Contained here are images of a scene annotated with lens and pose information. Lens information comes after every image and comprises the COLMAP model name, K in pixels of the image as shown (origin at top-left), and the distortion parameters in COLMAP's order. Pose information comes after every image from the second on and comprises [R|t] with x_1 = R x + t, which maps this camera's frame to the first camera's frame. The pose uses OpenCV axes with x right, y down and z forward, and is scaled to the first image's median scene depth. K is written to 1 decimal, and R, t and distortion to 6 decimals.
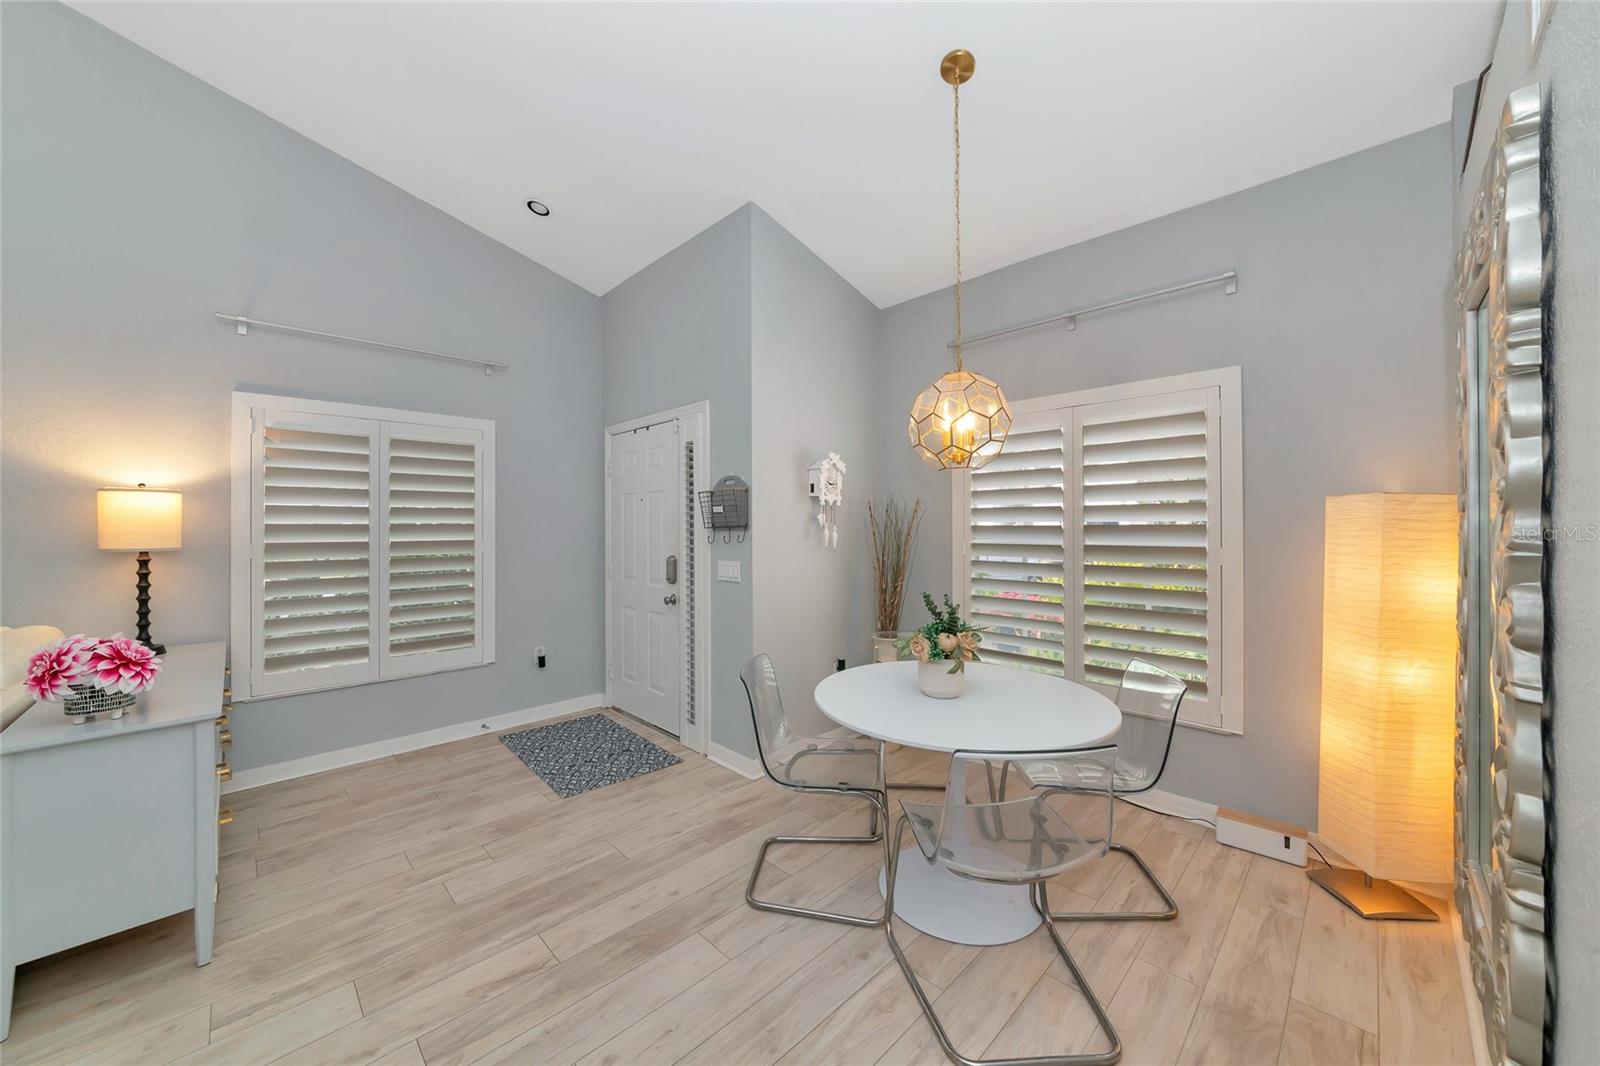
lens RADIAL K [[579.4, 0, 791.3], [0, 579.4, 522.3], [0, 0, 1]] dist [-0.003694, 0.000131]
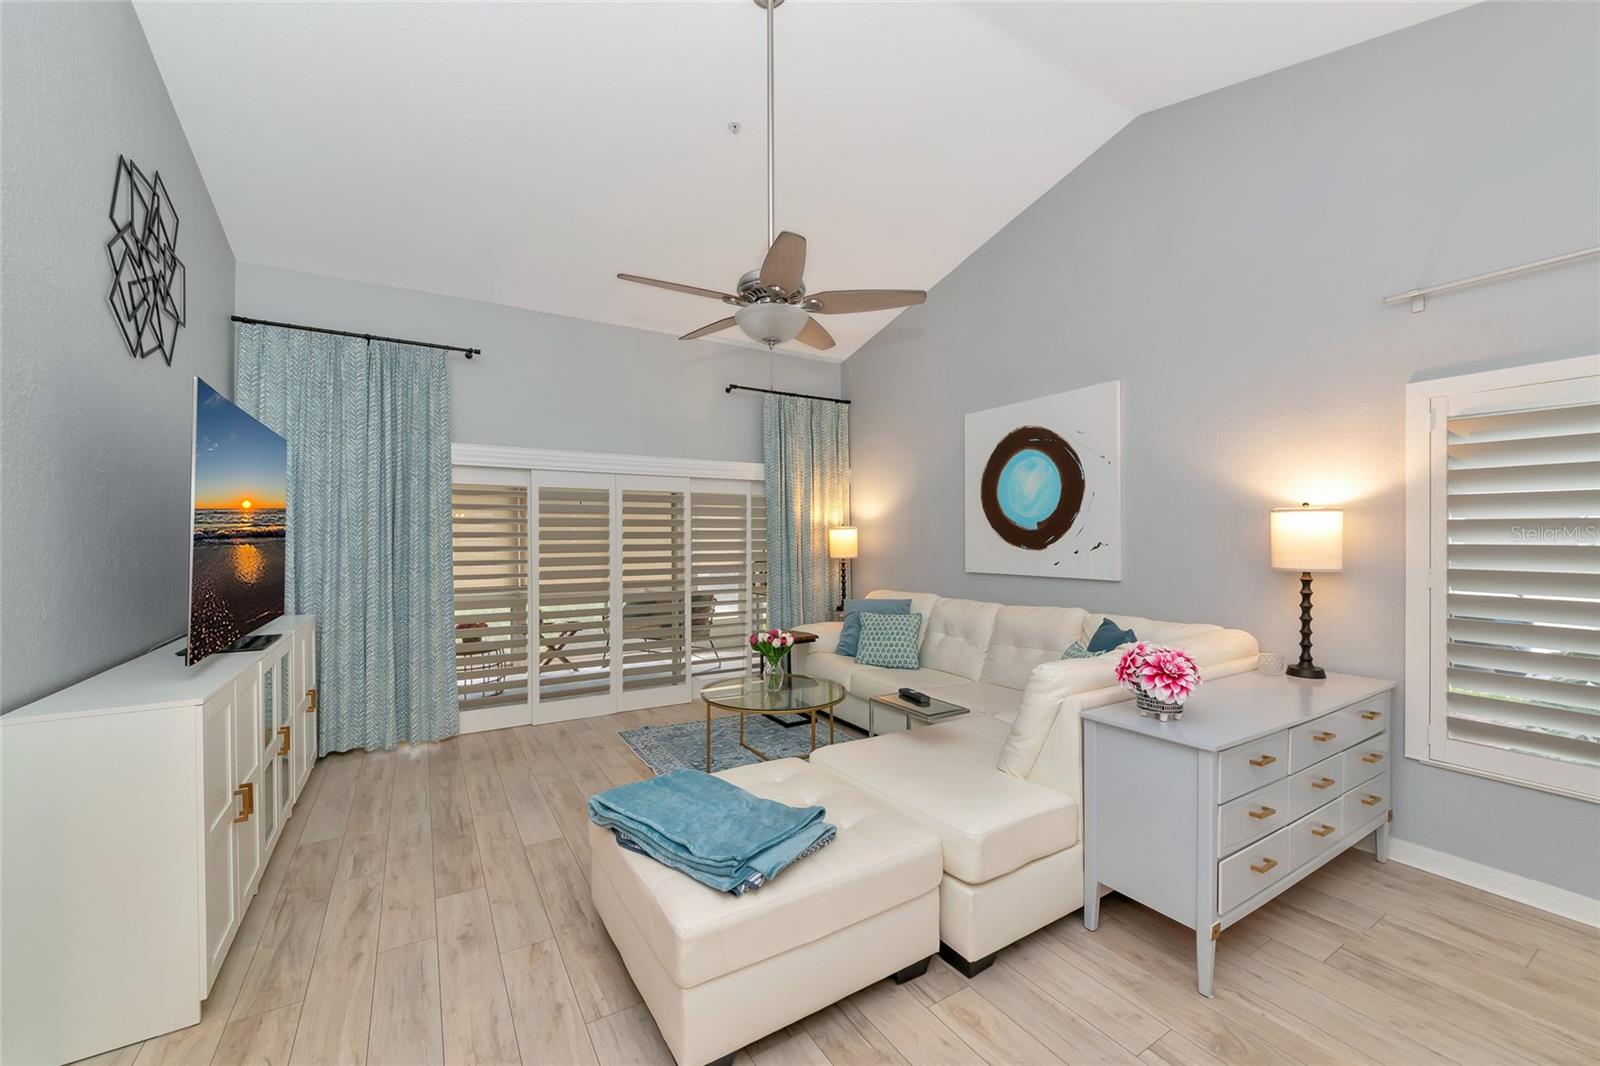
lens RADIAL K [[617.3, 0, 793.4], [0, 617.3, 543.8], [0, 0, 1]] dist [0.000285, 0.000029]
pose [[-0.220175, 0.018143, -0.975292, 0.107190], [0.008192, 0.999826, 0.016750, -0.021721], [0.975426, -0.004302, -0.220285, 0.371730]]
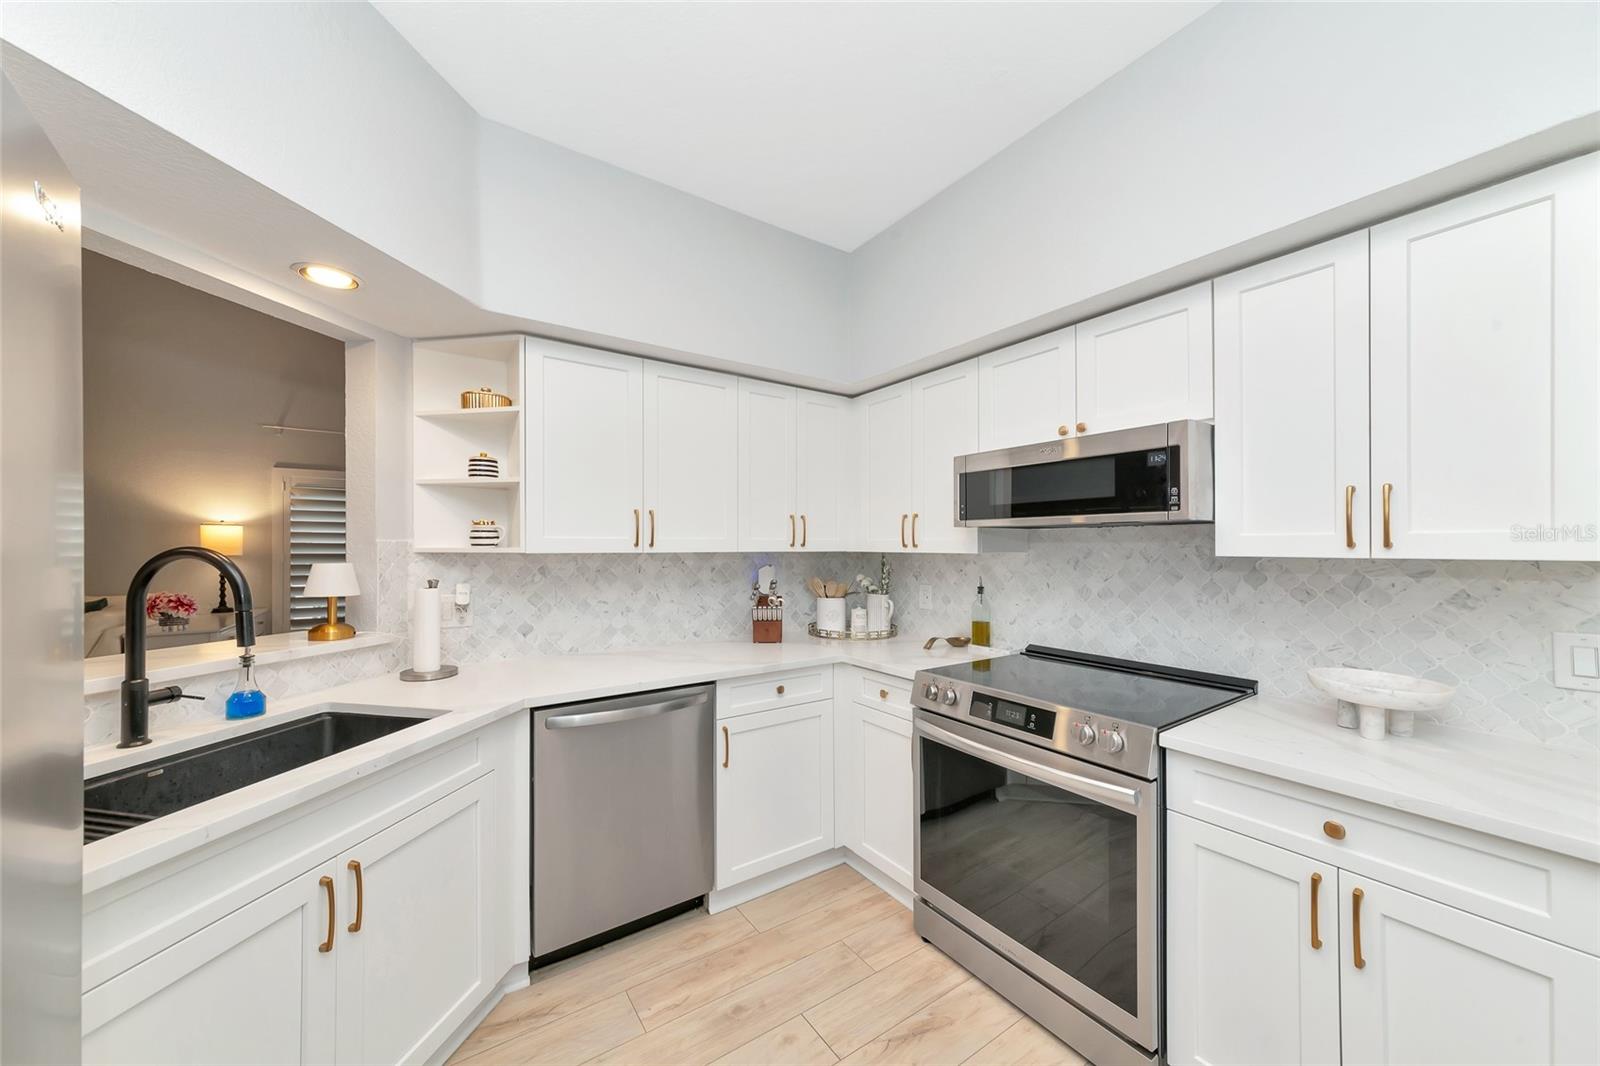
lens RADIAL K [[560.4, 0, 788.6], [0, 560.4, 540.2], [0, 0, 1]] dist [0.000412, -0.000135]
pose [[0.985295, 0.005233, -0.170782, 1.011513], [-0.005877, 0.999977, -0.003264, -0.008269], [0.170761, 0.004219, 0.985304, -0.490292]]
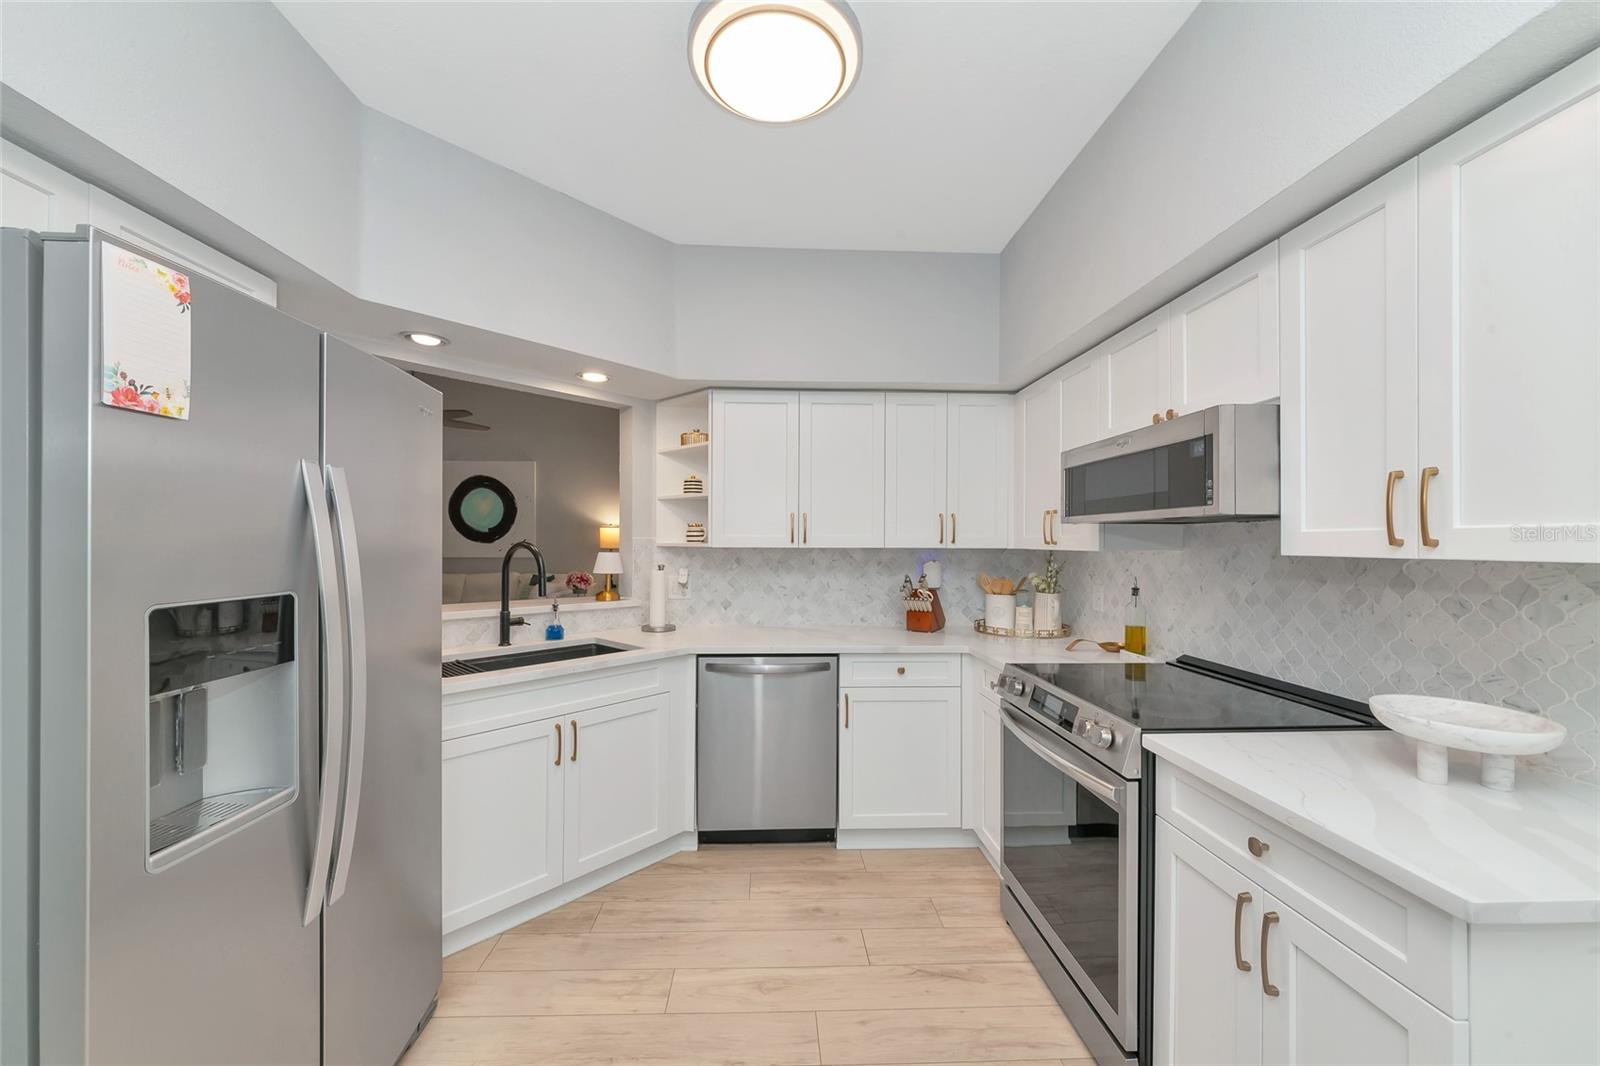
lens RADIAL K [[586.8, 0, 800.0], [0, 586.8, 533.0], [0, 0, 1]] dist [-0.000283, -0.000215]
pose [[0.759785, -0.000652, -0.650174, 1.361678], [-0.005192, 0.999962, -0.007071, -0.010292], [0.650153, 0.008748, 0.759753, -0.527845]]
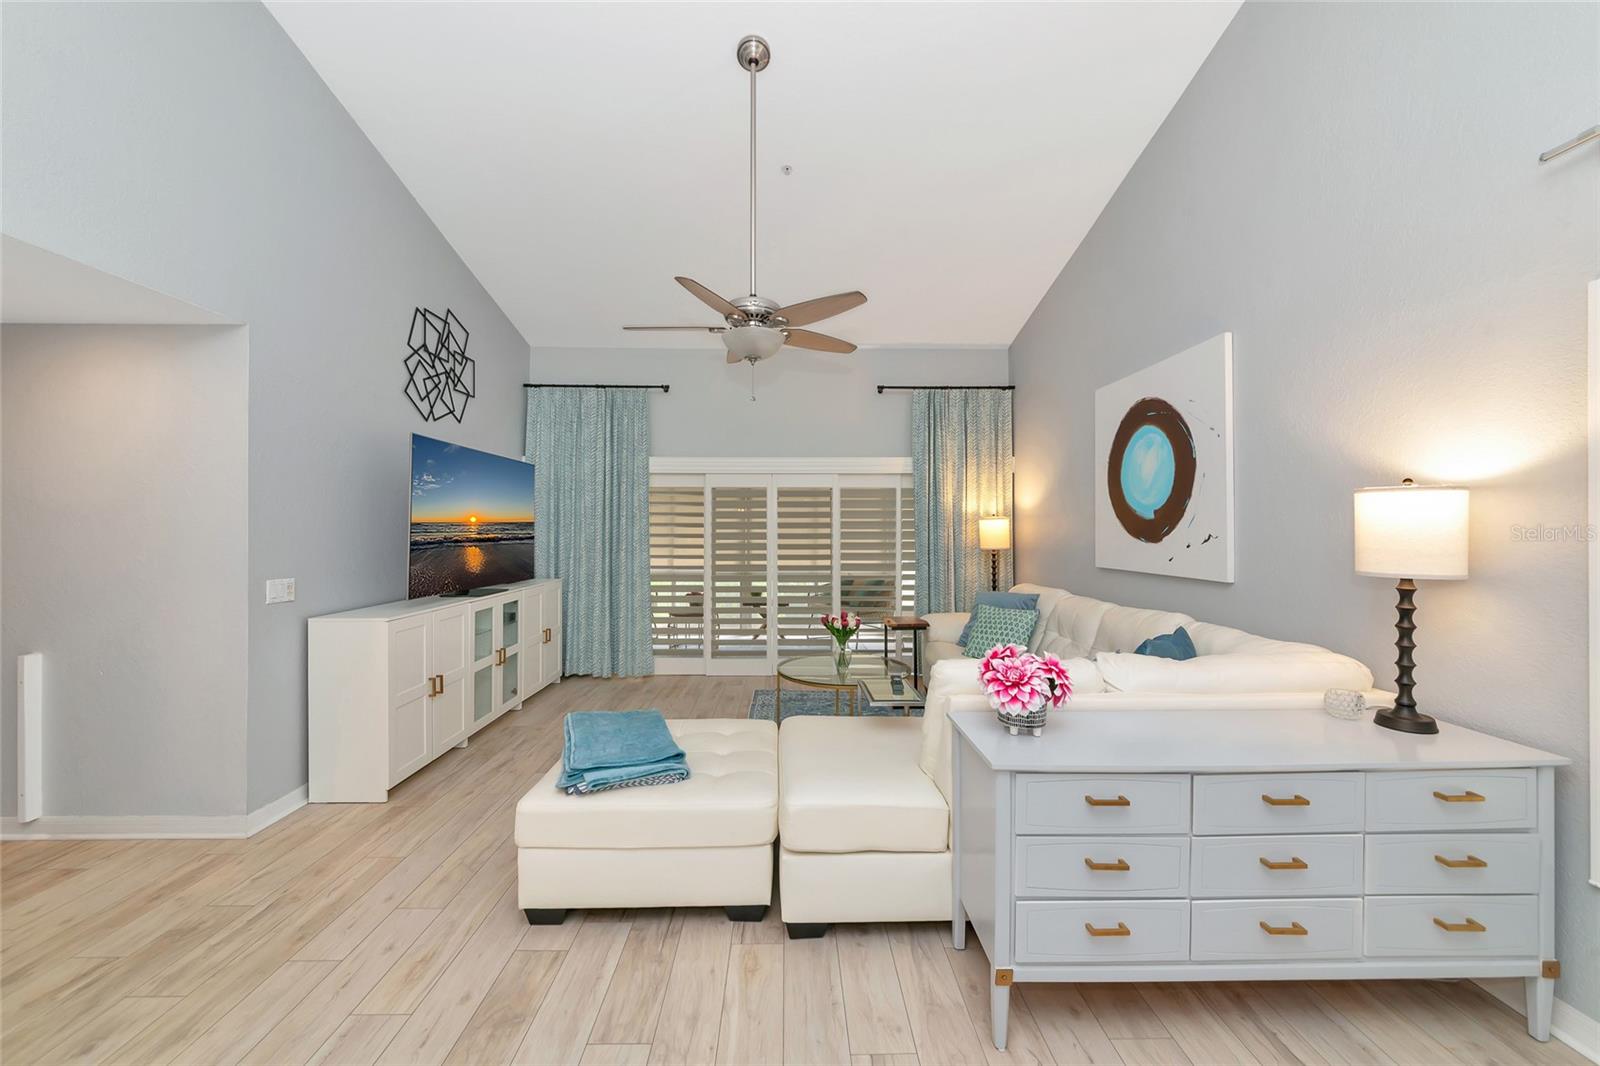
lens RADIAL K [[586.8, 0, 800.0], [0, 586.8, 533.0], [0, 0, 1]] dist [-0.000283, -0.000215]
pose [[-0.677567, 0.012605, -0.735353, -0.116903], [0.007480, 0.999920, 0.010247, -0.014747], [0.735423, 0.001443, -0.677607, 0.939192]]
